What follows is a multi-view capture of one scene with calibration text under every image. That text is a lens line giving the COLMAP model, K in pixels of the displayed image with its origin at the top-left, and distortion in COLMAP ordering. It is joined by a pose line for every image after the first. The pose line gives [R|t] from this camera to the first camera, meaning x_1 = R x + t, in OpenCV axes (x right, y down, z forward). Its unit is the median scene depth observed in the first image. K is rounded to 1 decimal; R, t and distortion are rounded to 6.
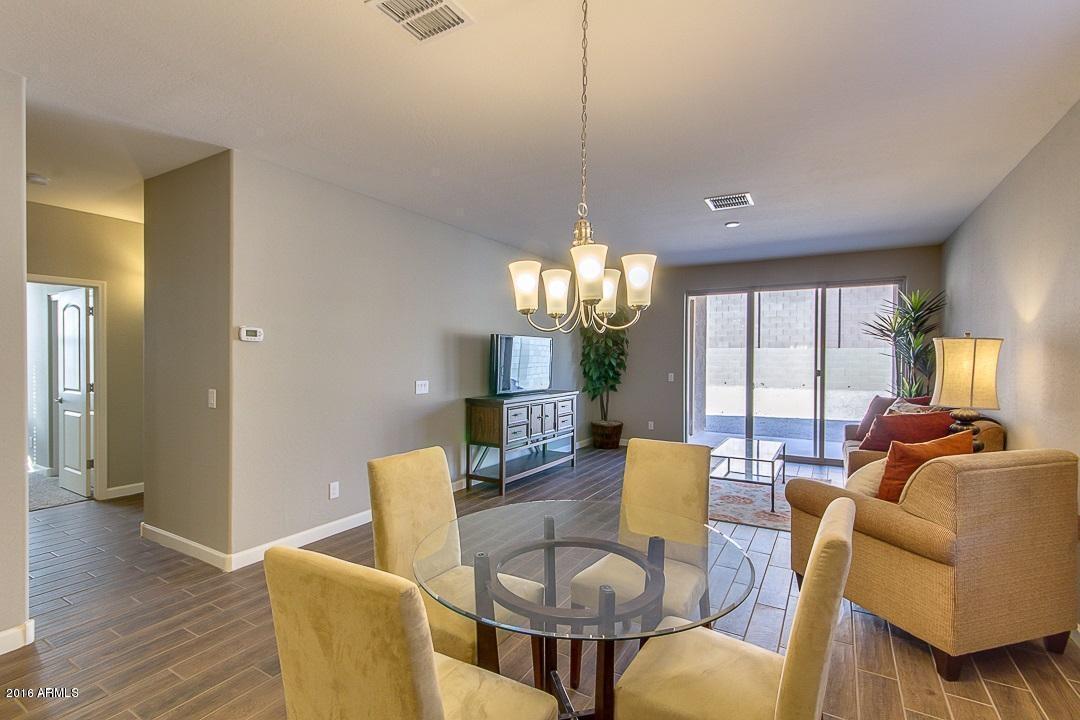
lens RADIAL K [[512.6, 0, 544.0], [0, 512.6, 359.5], [0, 0, 1]] dist [0.013263, 0.002102]
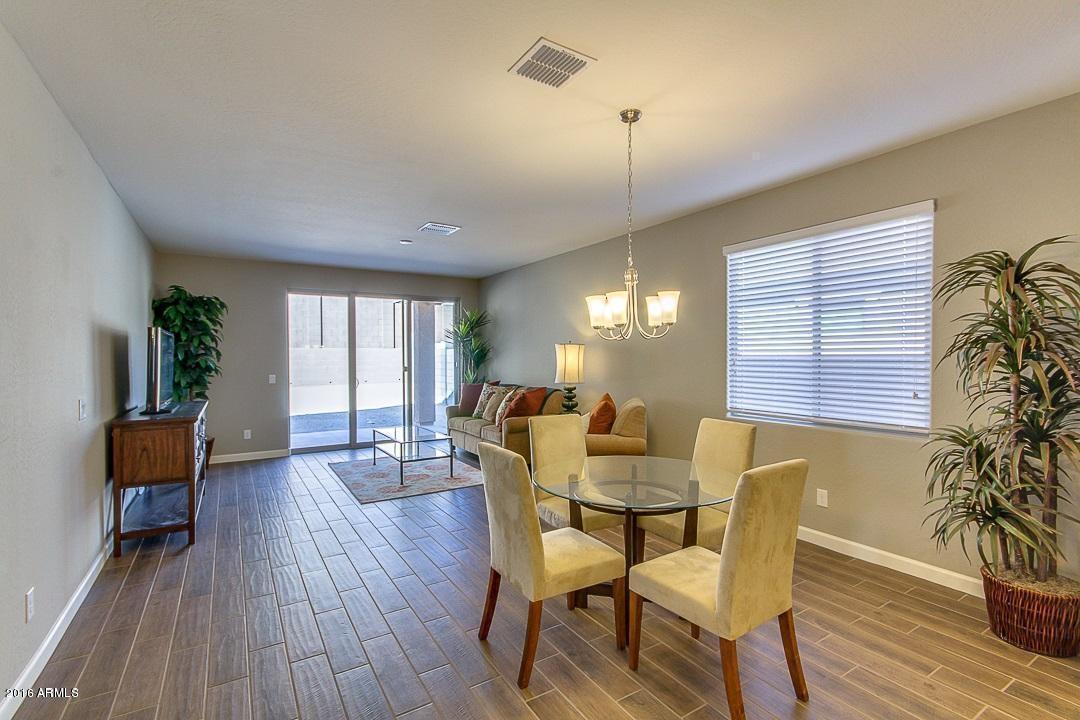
lens RADIAL K [[512.6, 0, 545.6], [0, 512.6, 359.3], [0, 0, 1]] dist [0.013263, 0.002102]
pose [[0.436893, -0.014198, 0.899401, -0.421951], [0.012898, 0.999872, 0.009519, -0.004125], [-0.899421, 0.007442, 0.437020, 0.163941]]
